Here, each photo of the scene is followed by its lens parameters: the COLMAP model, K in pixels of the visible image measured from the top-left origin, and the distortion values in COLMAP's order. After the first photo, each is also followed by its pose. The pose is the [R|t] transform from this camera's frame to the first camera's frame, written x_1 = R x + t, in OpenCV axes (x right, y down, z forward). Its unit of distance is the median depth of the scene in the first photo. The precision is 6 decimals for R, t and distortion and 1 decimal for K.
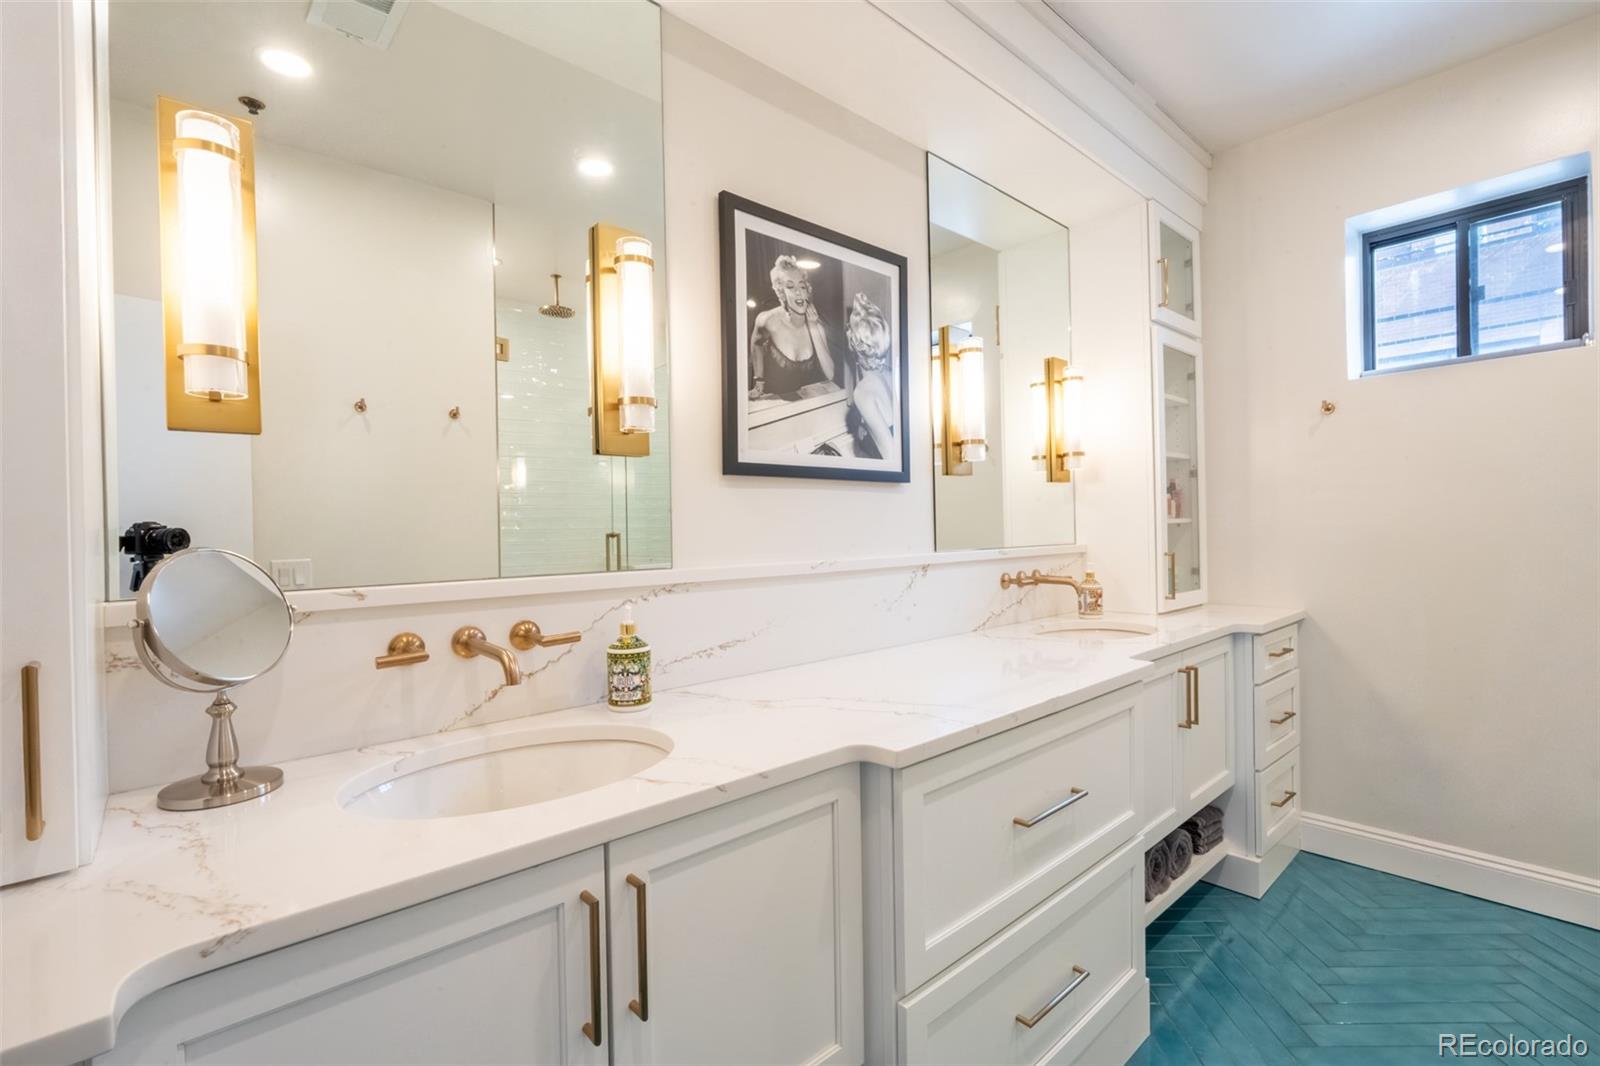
lens RADIAL K [[725.5, 0, 790.4], [0, 725.5, 533.2], [0, 0, 1]] dist [-0.006877, 0.000269]
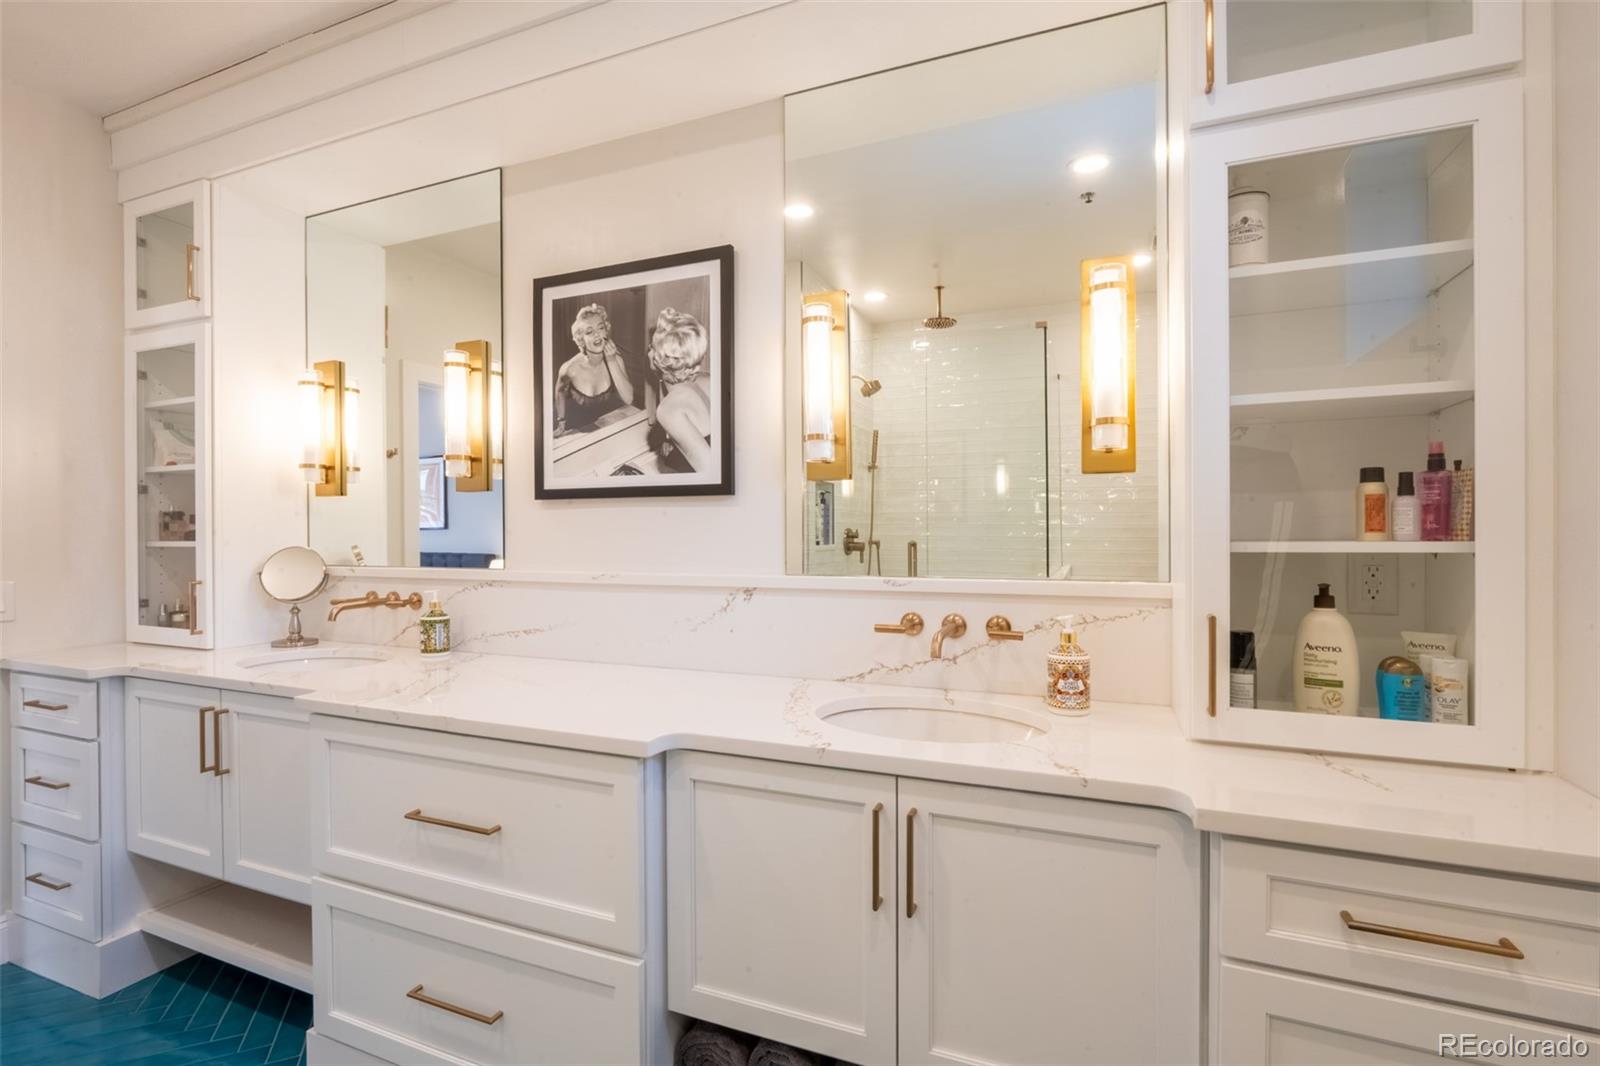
lens RADIAL K [[750.3, 0, 815.1], [0, 750.3, 535.2], [0, 0, 1]] dist [-0.008207, 0.000270]
pose [[0.428673, 0.022646, -0.903176, 1.152895], [-0.008848, 0.999743, 0.020868, -0.043801], [0.903417, -0.000954, 0.428763, 0.761762]]
